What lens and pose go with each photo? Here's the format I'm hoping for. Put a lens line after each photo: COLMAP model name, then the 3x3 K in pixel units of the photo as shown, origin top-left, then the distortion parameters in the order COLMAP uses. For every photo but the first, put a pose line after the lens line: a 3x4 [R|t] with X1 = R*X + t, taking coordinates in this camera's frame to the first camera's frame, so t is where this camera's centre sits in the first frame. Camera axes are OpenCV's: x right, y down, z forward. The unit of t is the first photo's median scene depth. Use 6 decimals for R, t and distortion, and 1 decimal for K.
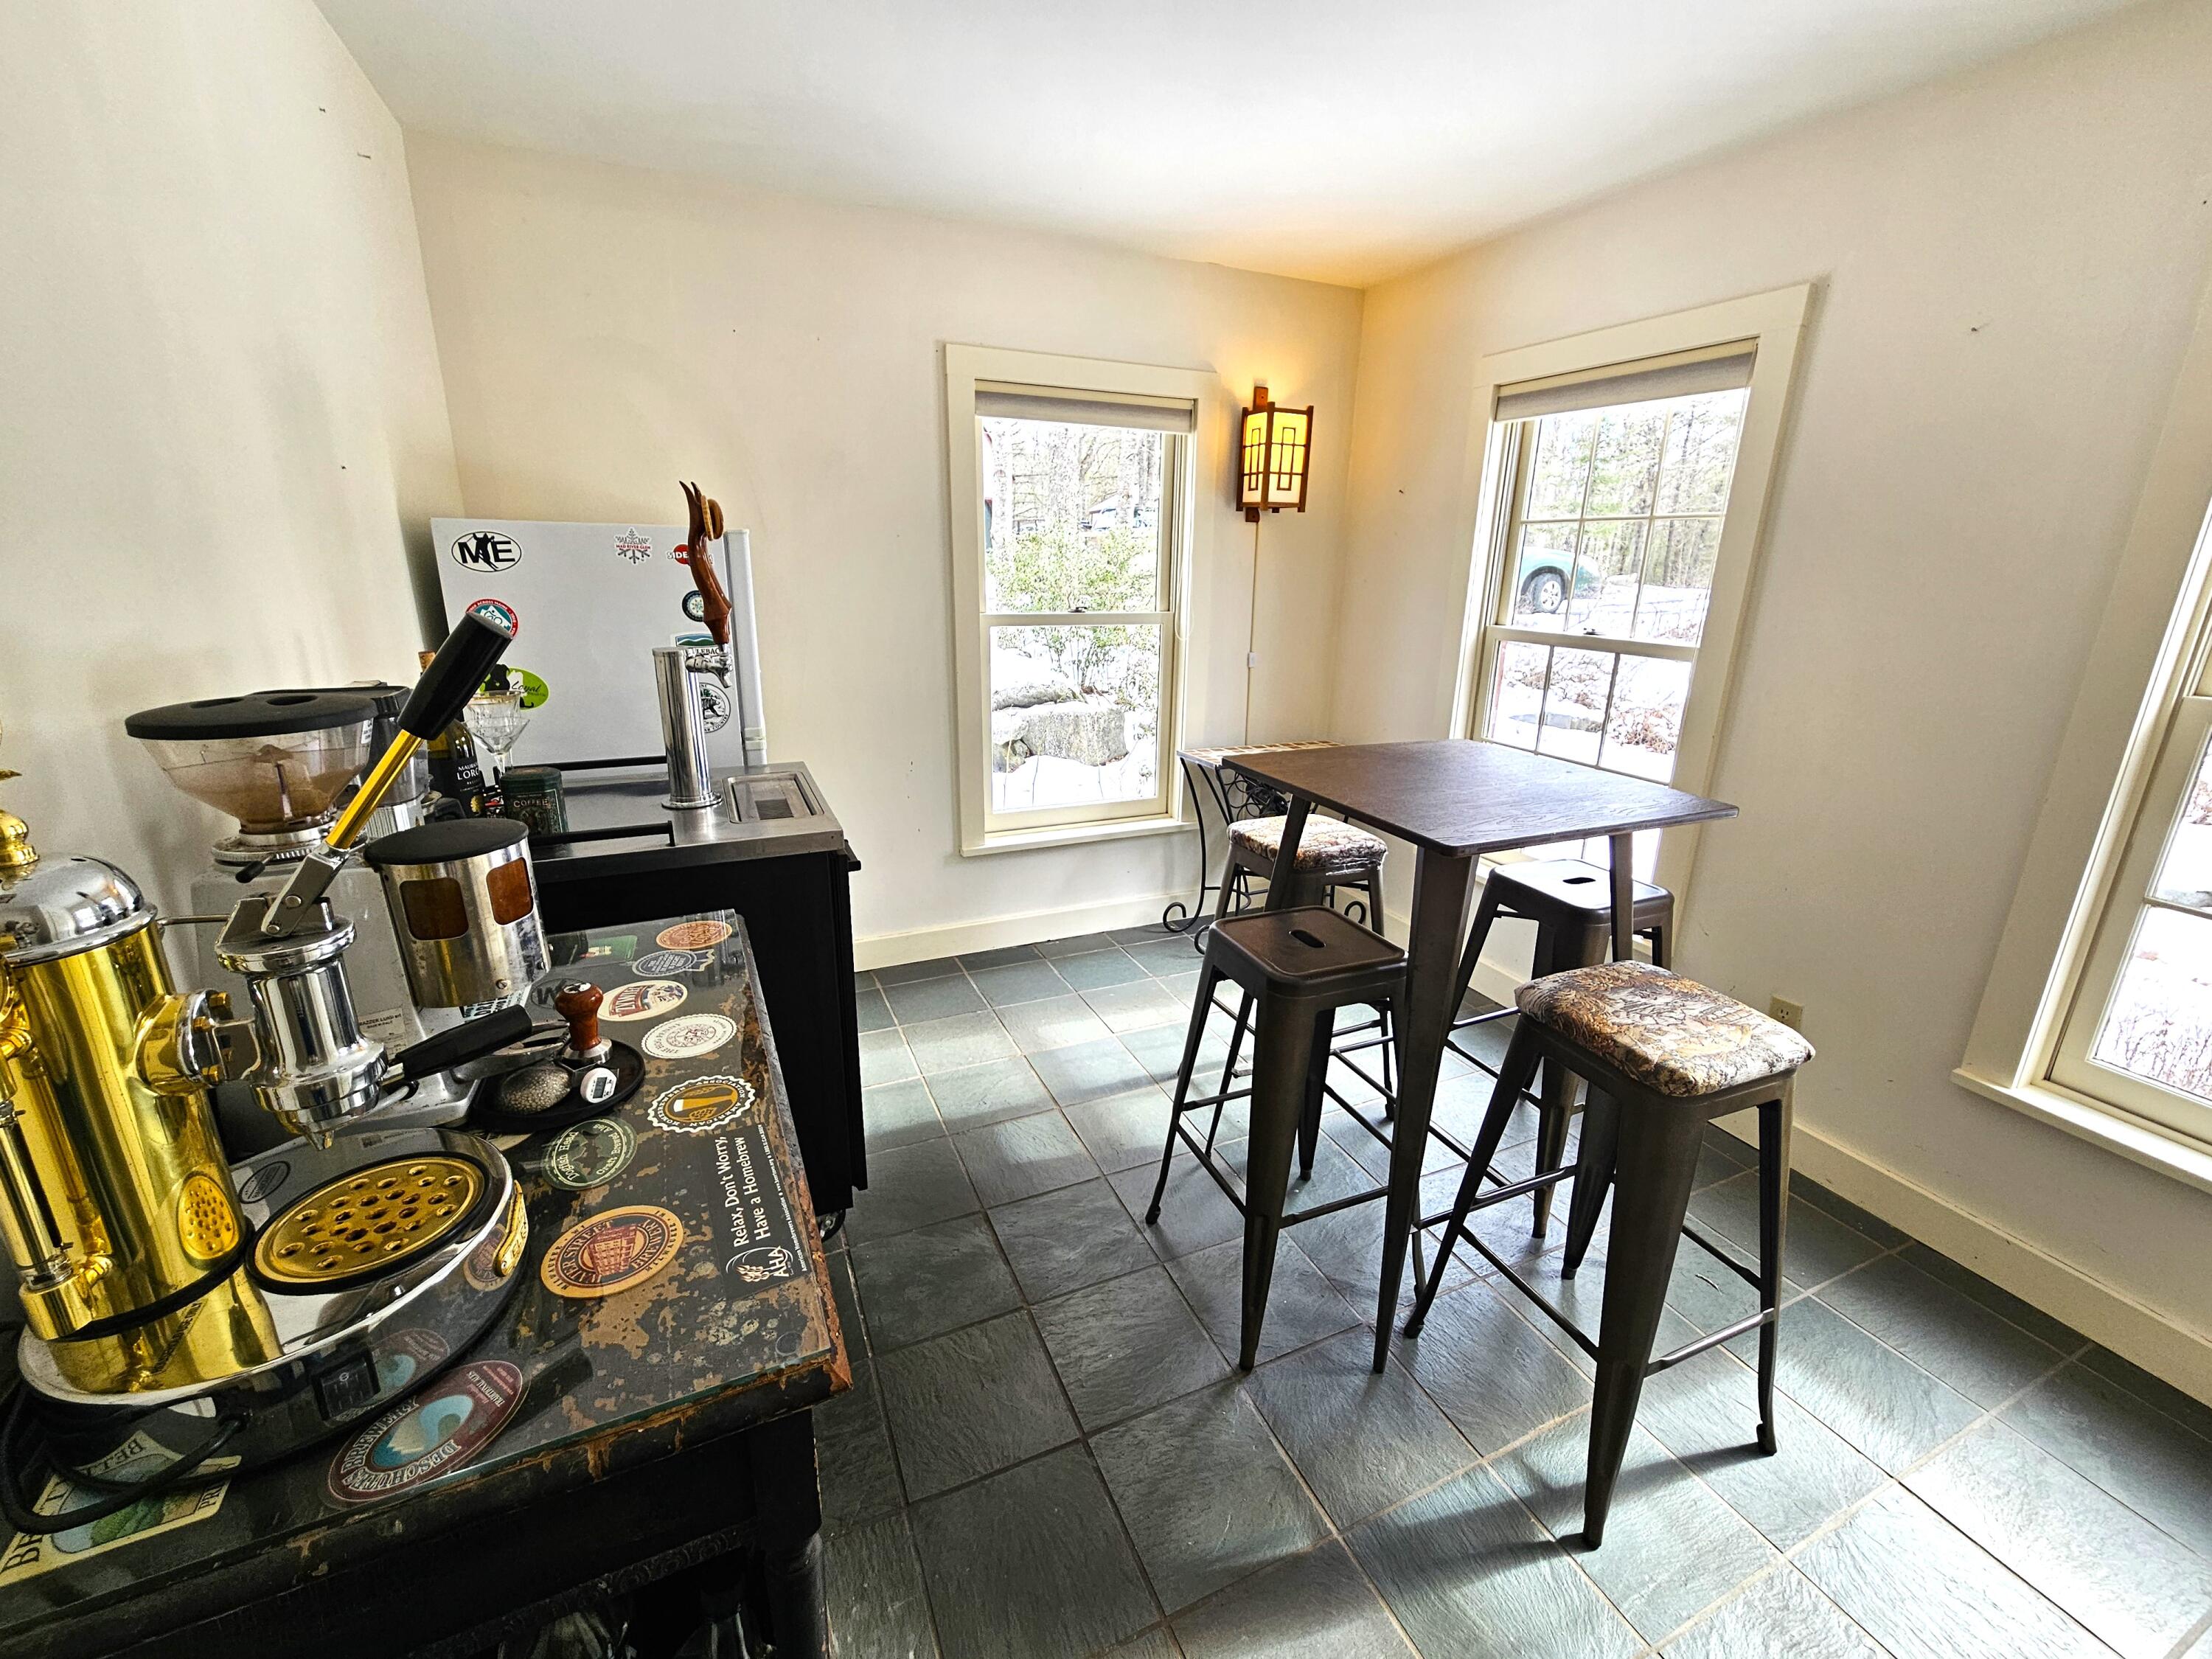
lens RADIAL K [[907.8, 0, 1111.1], [0, 907.8, 820.0], [0, 0, 1]] dist [-0.000517, -0.000228]
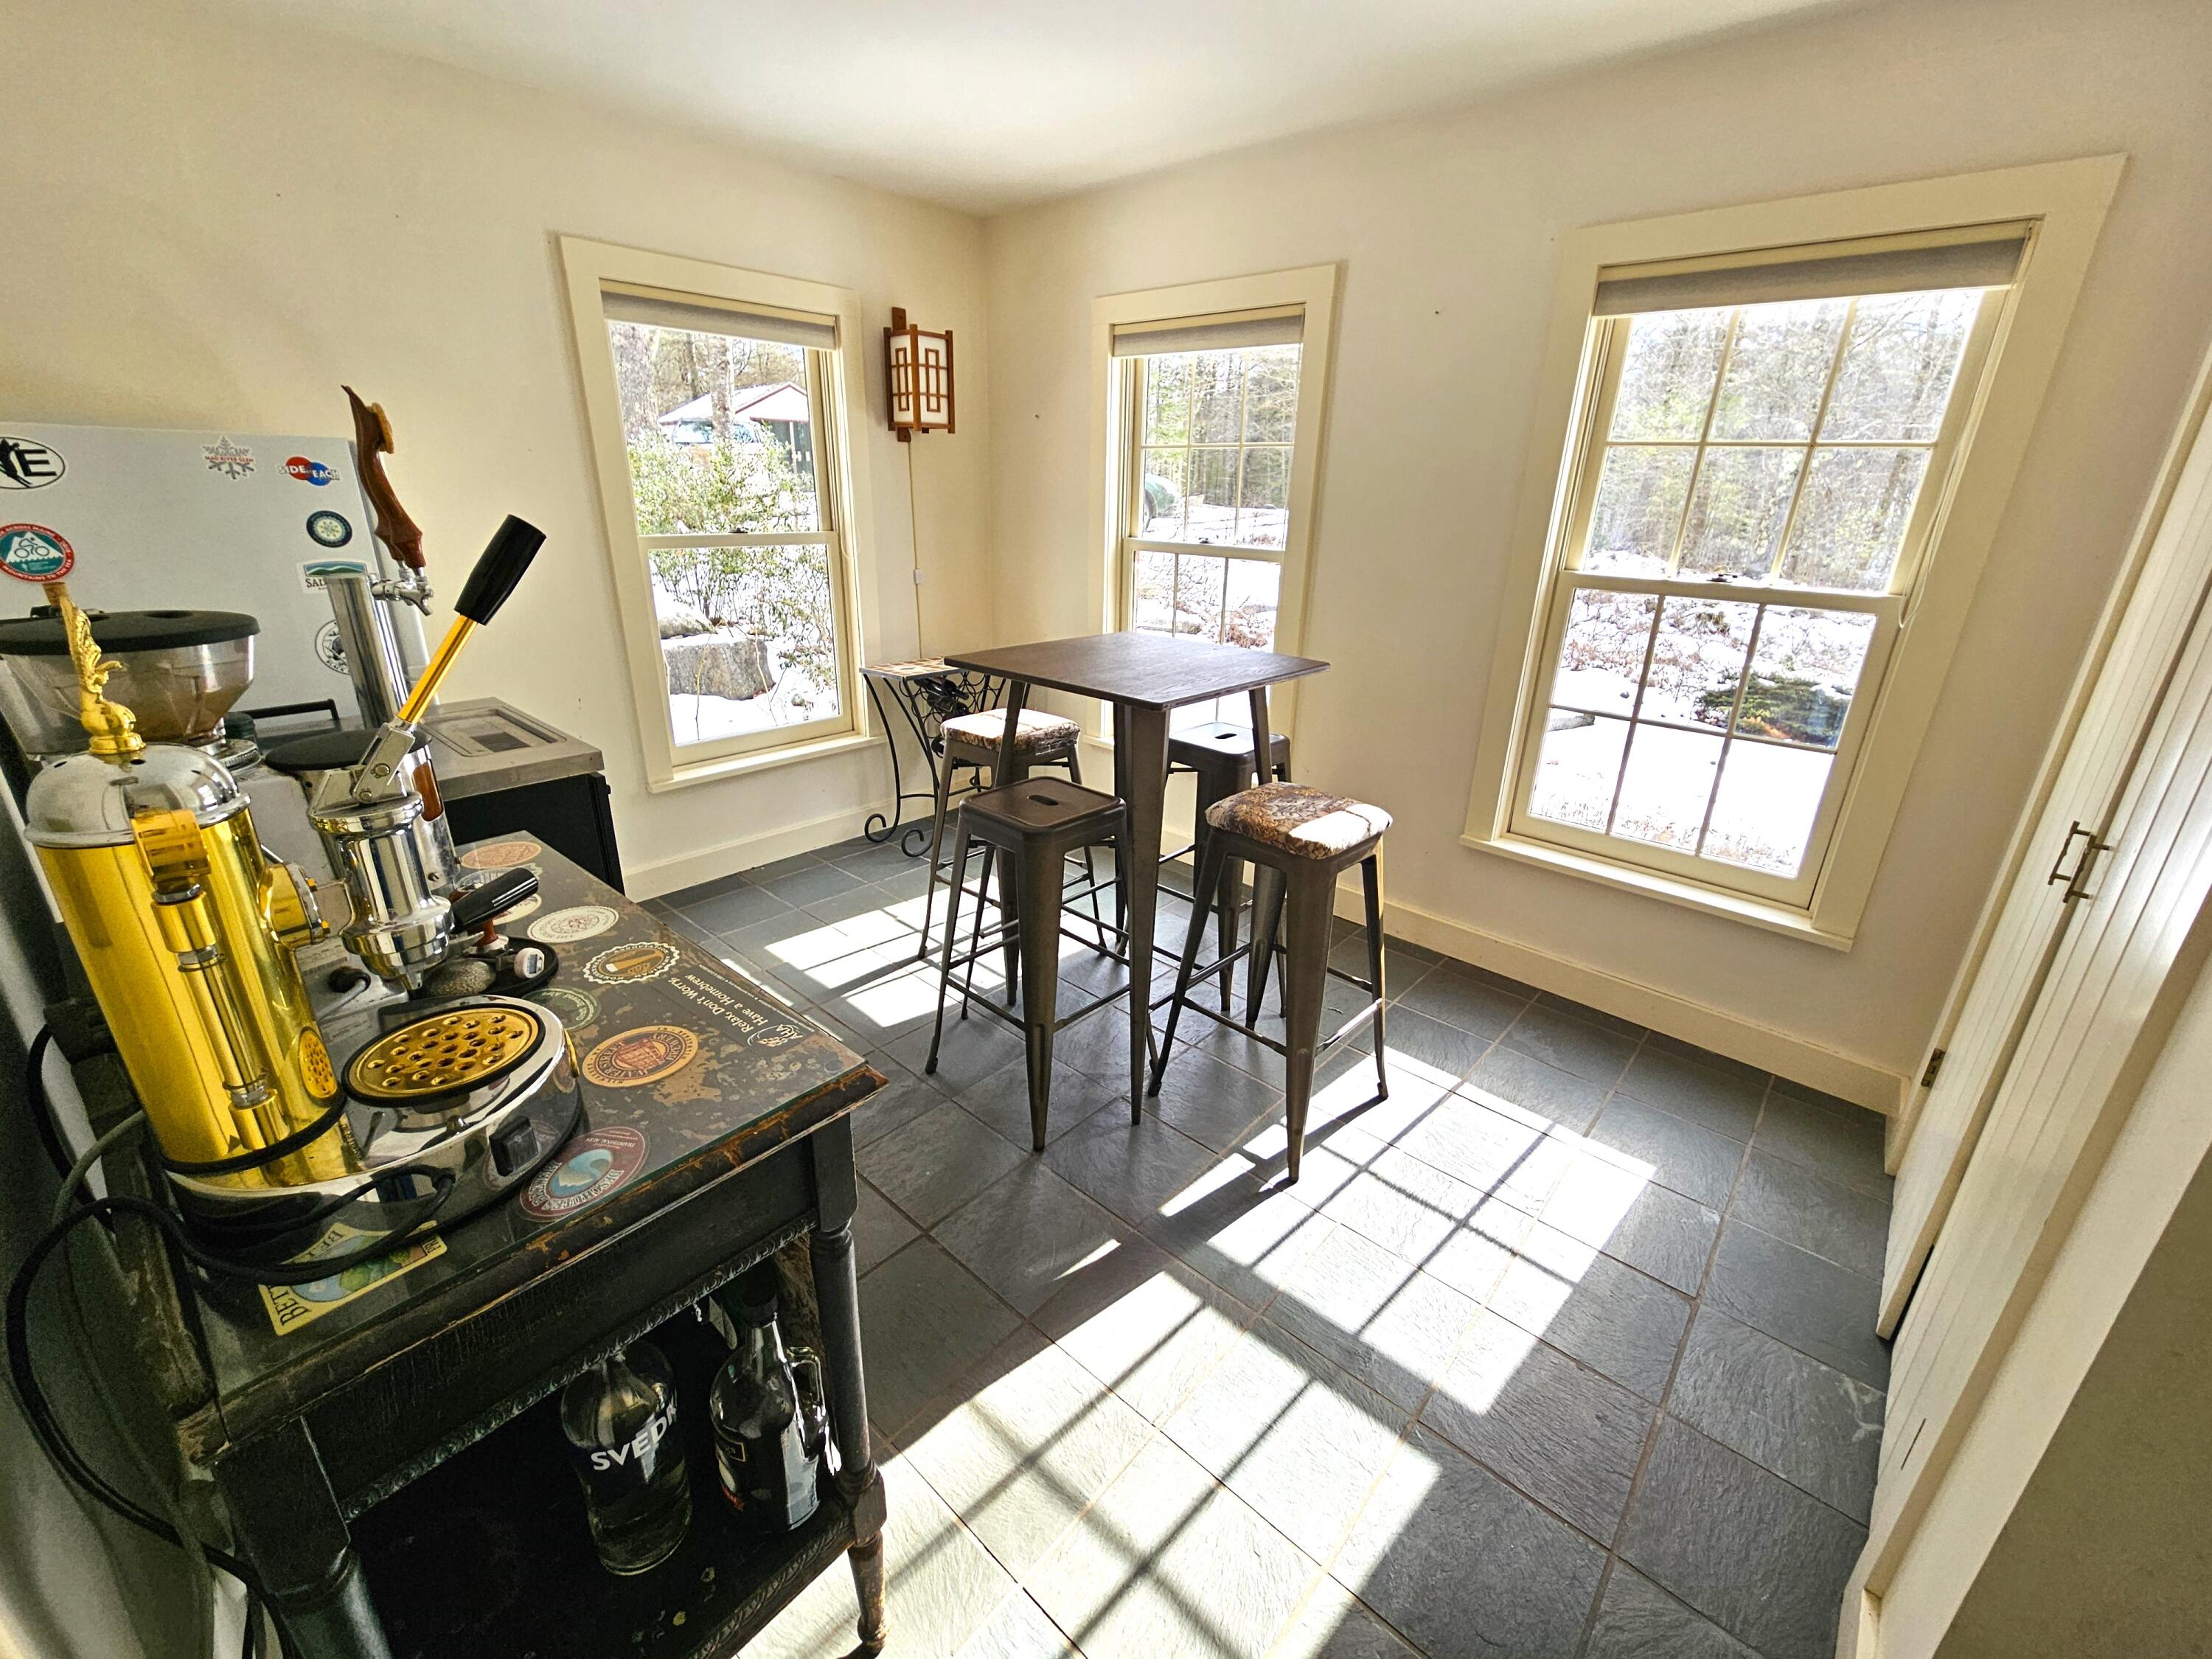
lens RADIAL K [[907.8, 0, 1111.1], [0, 907.8, 820.0], [0, 0, 1]] dist [-0.000517, -0.000228]
pose [[0.914218, -0.138212, 0.380924, -0.136759], [0.107750, 0.989107, 0.100282, 0.037396], [-0.390635, -0.050634, 0.919152, -0.121150]]
